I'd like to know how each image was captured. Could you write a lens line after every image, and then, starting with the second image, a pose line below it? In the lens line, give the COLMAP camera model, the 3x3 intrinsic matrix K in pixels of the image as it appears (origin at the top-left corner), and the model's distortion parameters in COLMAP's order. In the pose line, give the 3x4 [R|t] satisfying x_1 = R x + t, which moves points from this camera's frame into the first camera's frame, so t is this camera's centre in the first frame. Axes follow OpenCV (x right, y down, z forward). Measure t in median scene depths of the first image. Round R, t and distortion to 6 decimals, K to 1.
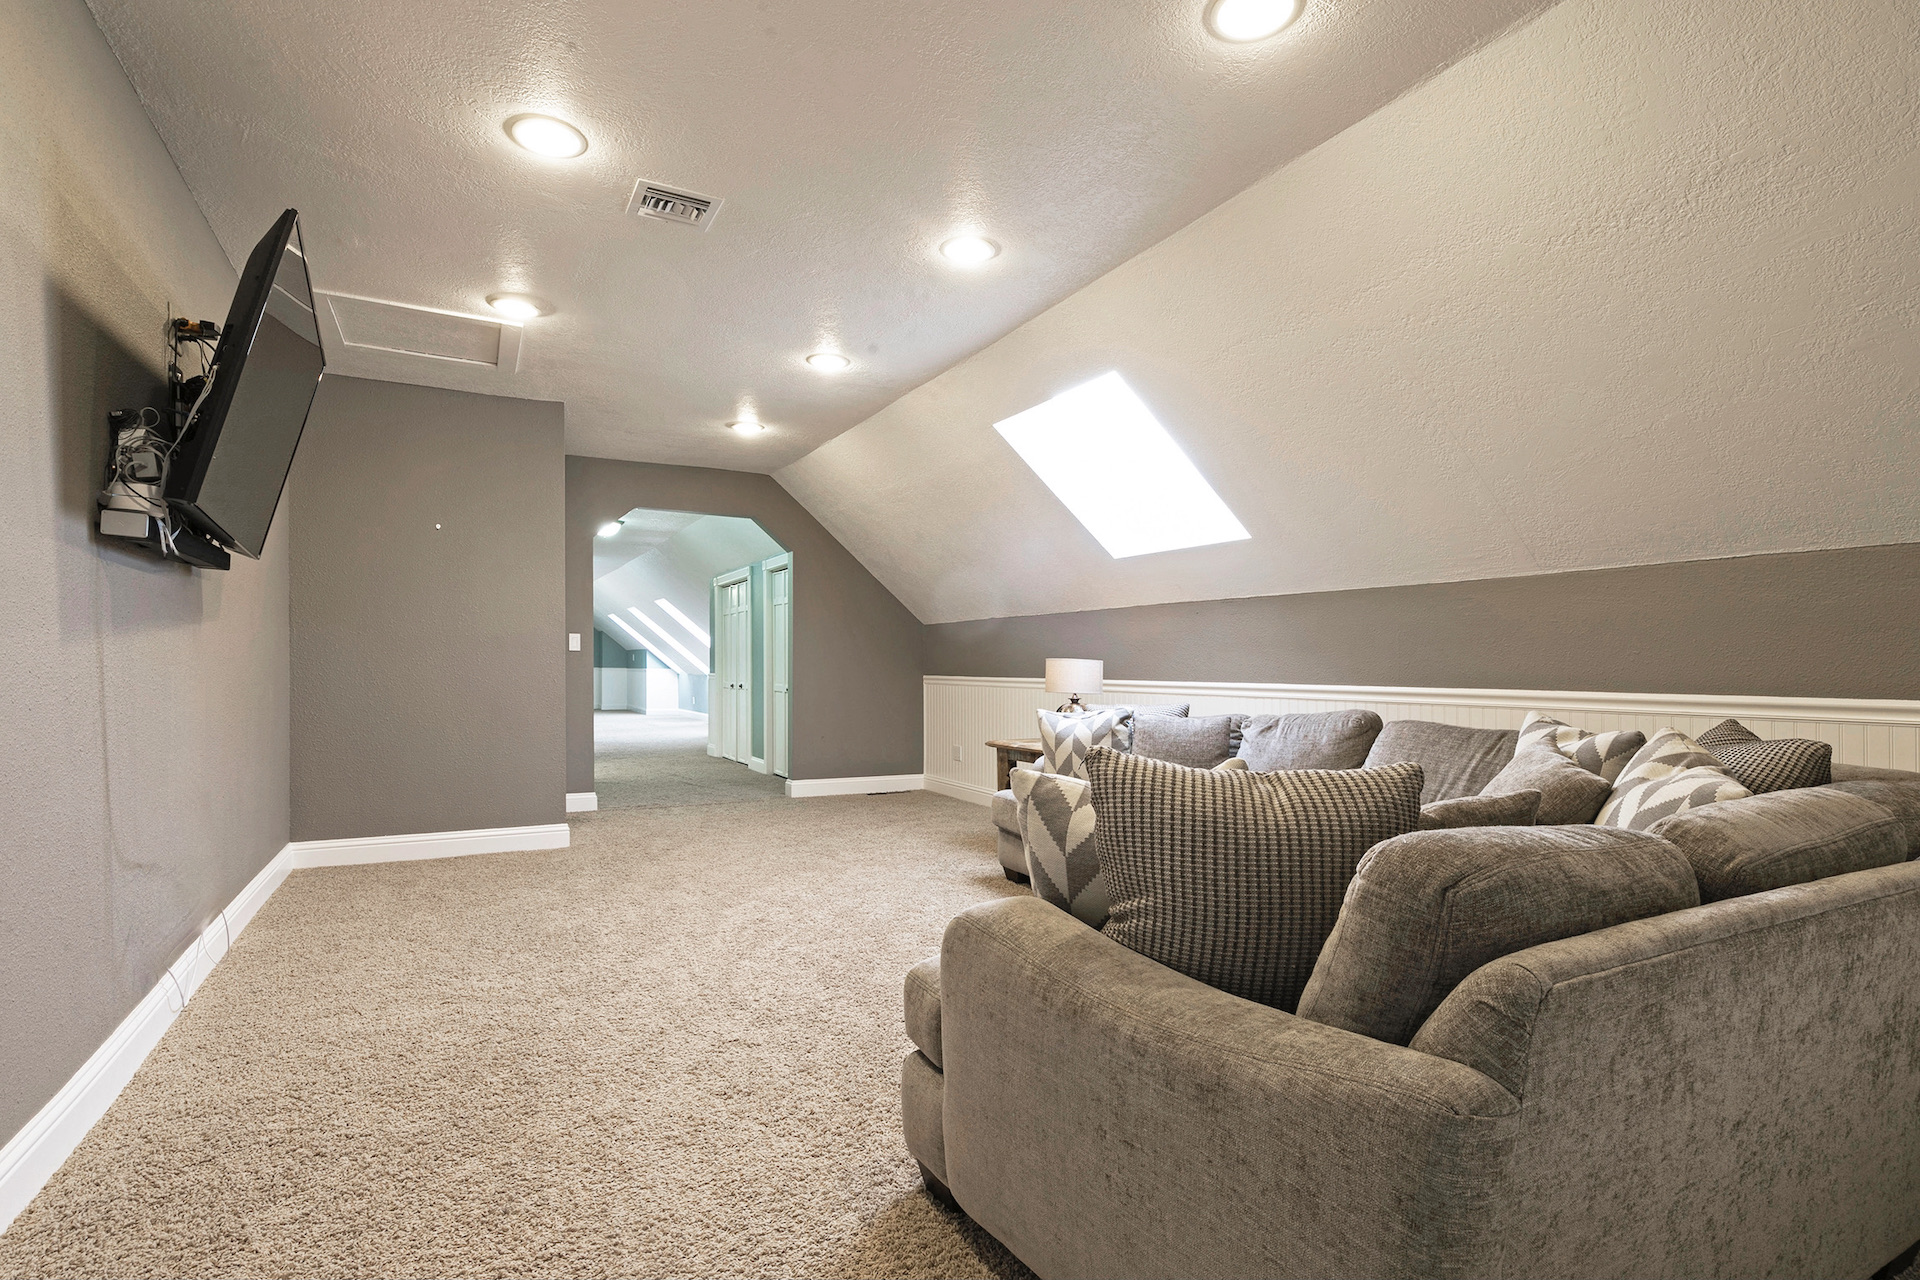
lens RADIAL K [[922.2, 0, 964.6], [0, 922.2, 649.9], [0, 0, 1]] dist [0.000245, -0.000013]
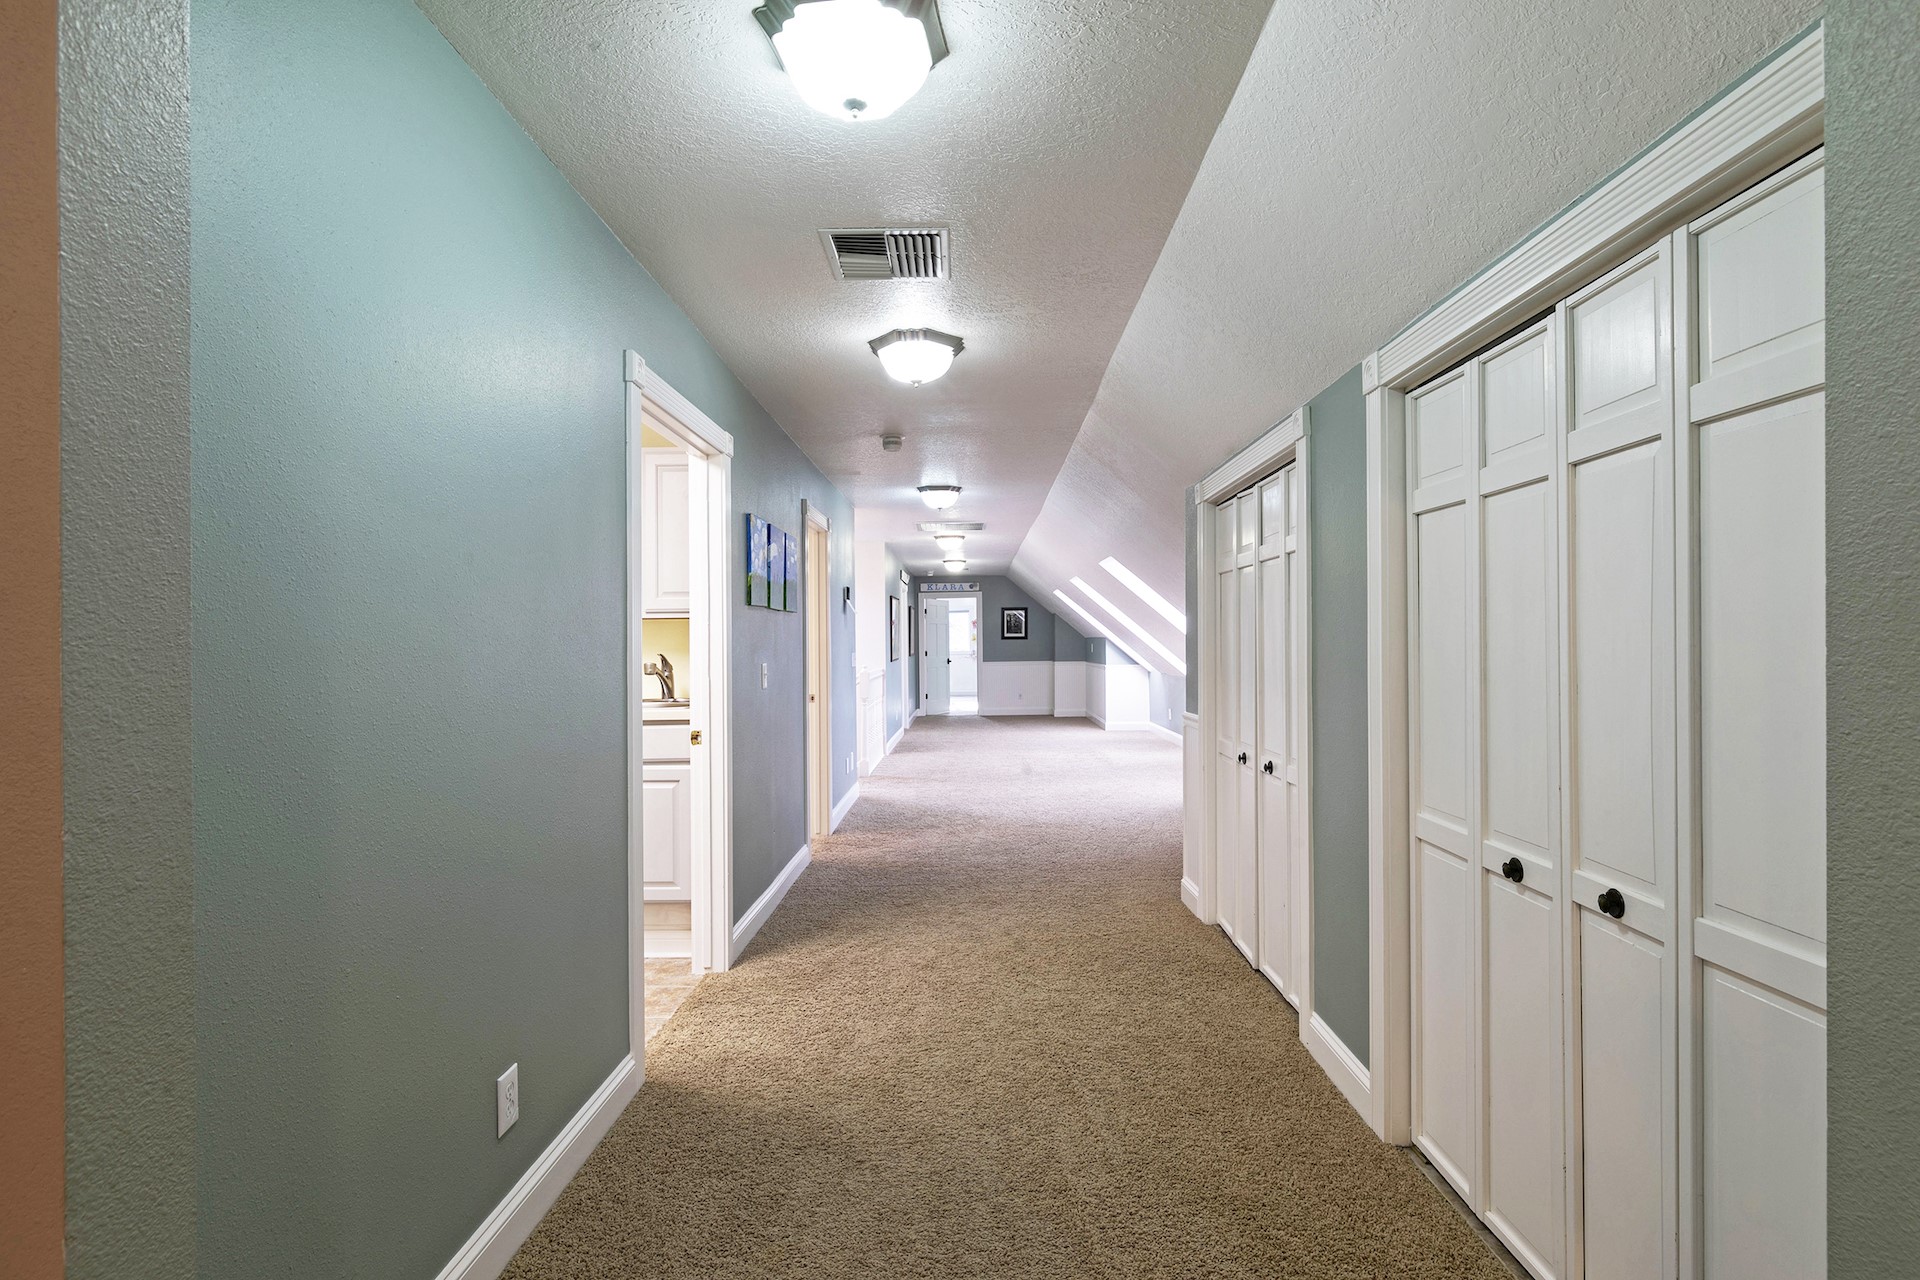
lens RADIAL K [[922.2, 0, 964.9], [0, 922.2, 636.7], [0, 0, 1]] dist [0.000245, -0.000013]
pose [[0.869773, -0.003337, -0.493441, -0.111687], [0.008171, 0.999937, 0.007641, -0.009941], [0.493385, -0.010678, 0.869746, 0.416463]]
